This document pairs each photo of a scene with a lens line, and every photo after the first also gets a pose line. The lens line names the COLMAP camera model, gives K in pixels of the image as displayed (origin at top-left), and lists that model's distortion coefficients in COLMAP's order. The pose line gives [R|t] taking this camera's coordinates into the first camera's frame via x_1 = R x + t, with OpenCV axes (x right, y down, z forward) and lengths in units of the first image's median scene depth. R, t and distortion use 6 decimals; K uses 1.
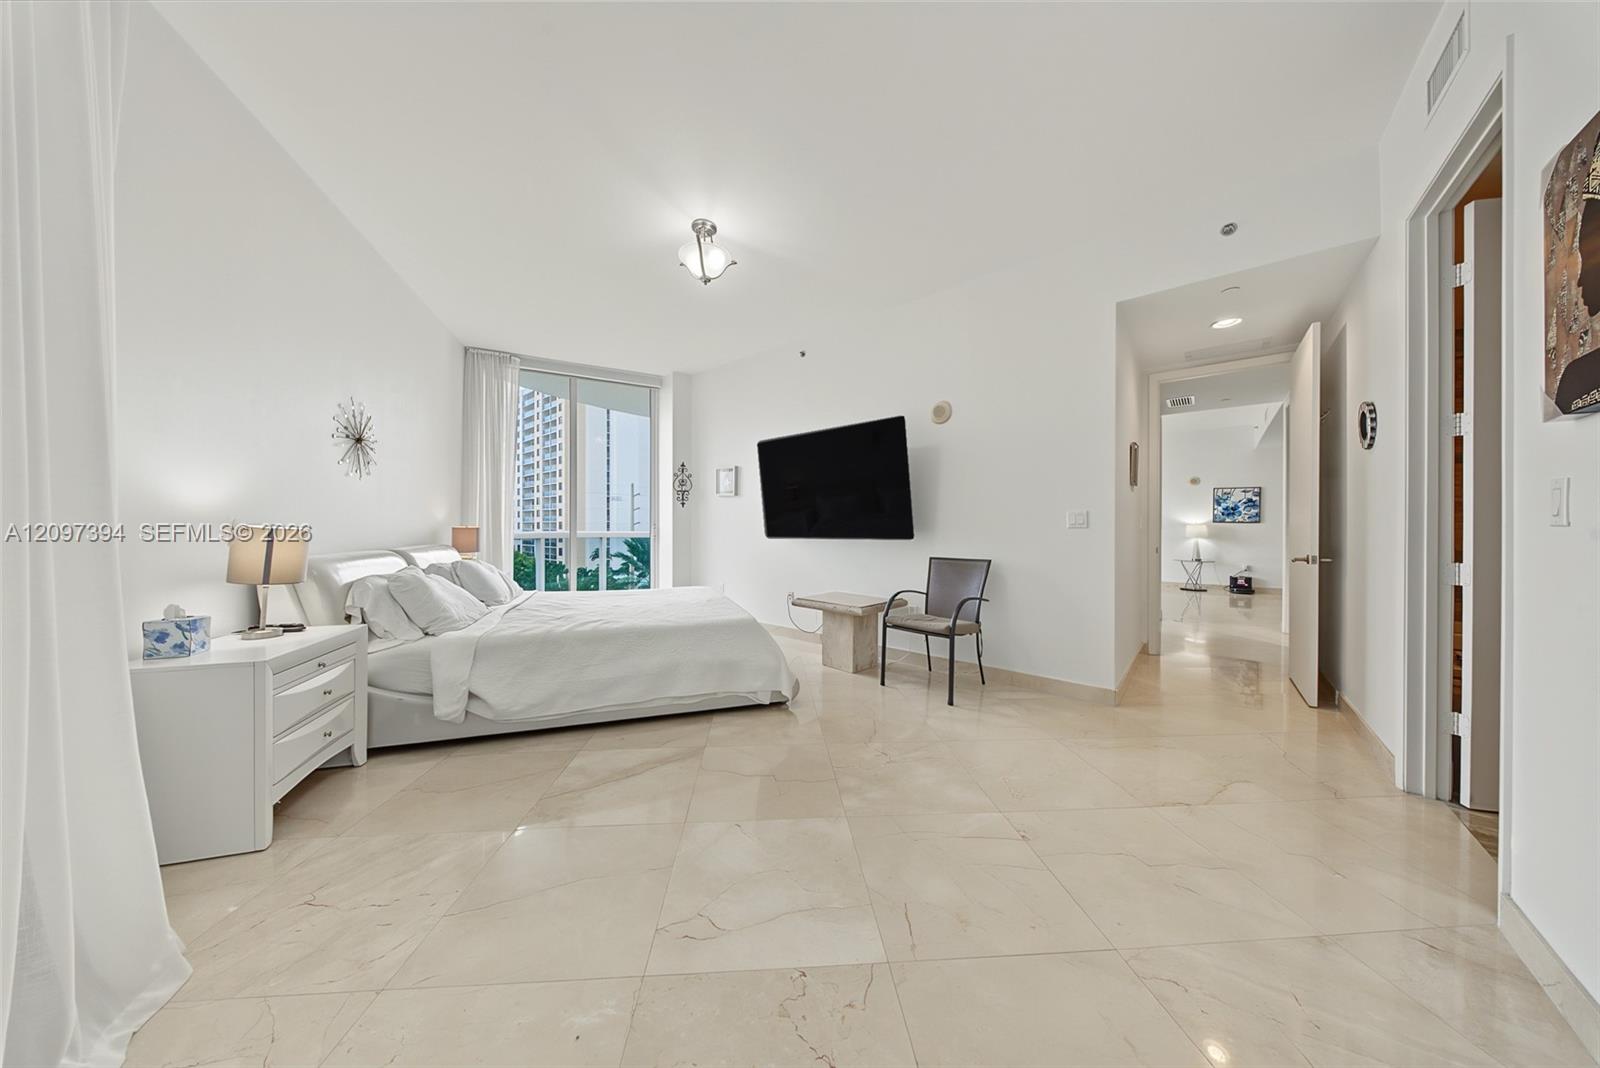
lens RADIAL K [[477.5, 0, 798.8], [0, 477.5, 525.1], [0, 0, 1]] dist [-0.008043, -0.000265]
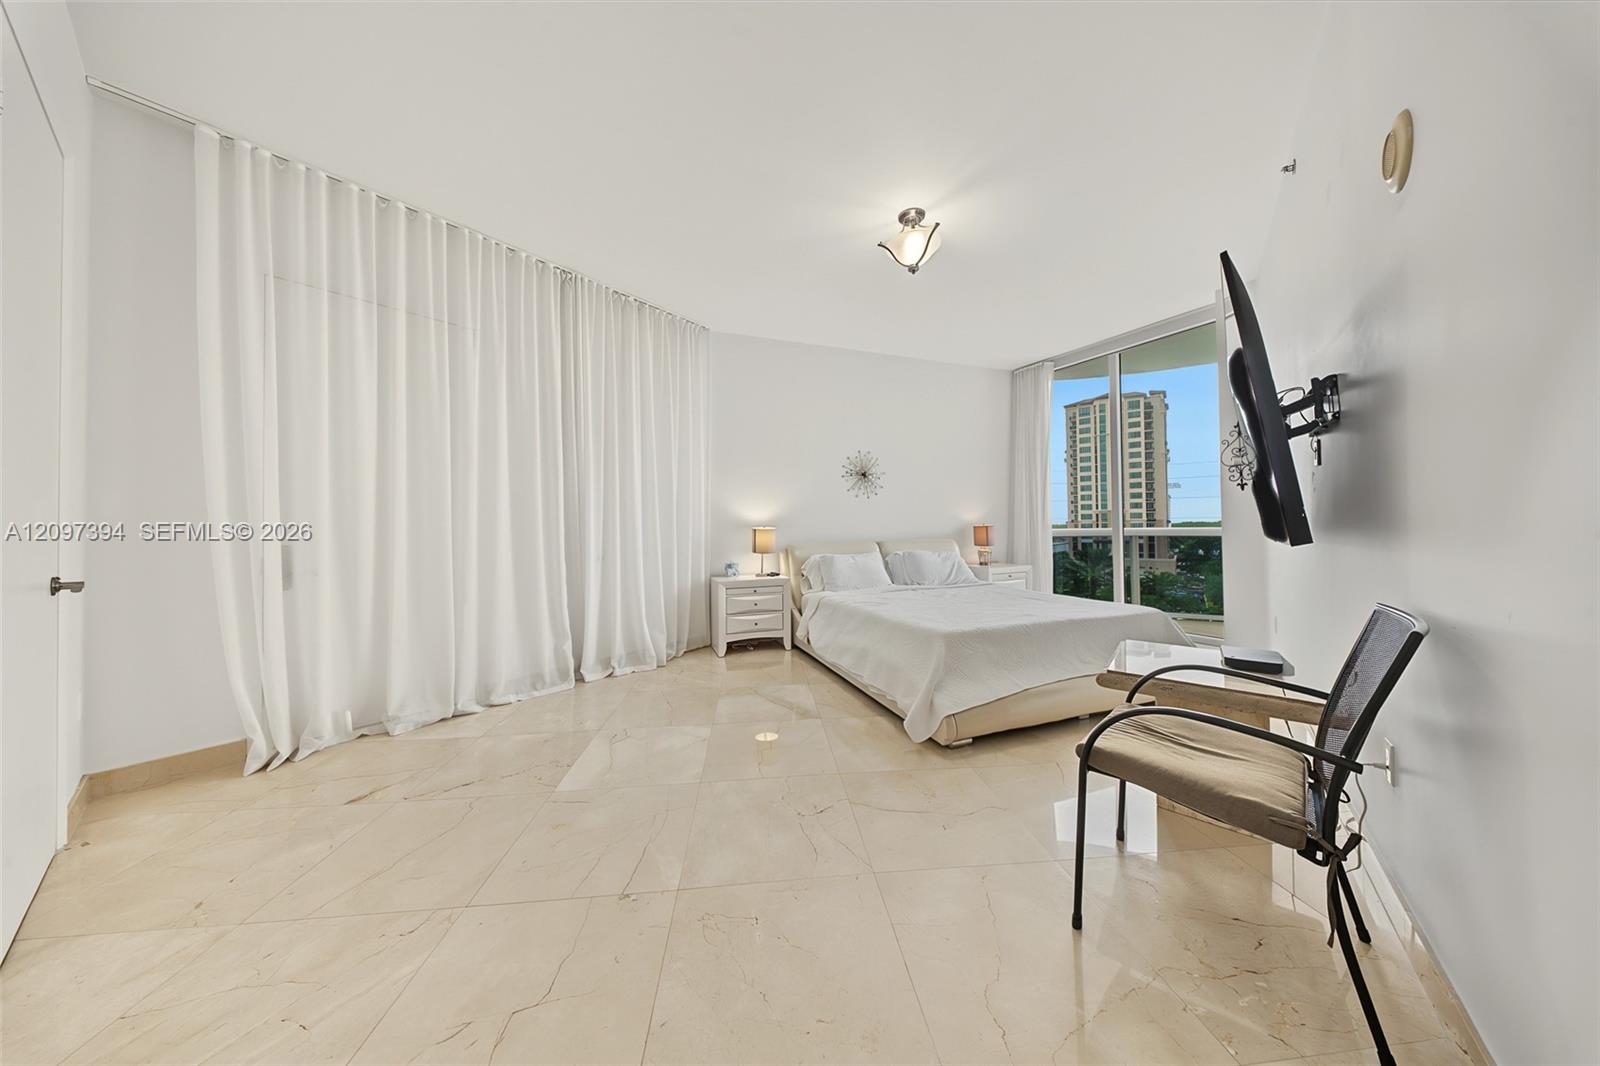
lens RADIAL K [[477.5, 0, 803.6], [0, 477.5, 526.2], [0, 0, 1]] dist [-0.008043, -0.000265]
pose [[0.023582, -0.005045, -0.999709, 0.891206], [0.022037, 0.999747, -0.004526, 0.004913], [0.999479, -0.021924, 0.023687, 0.878088]]
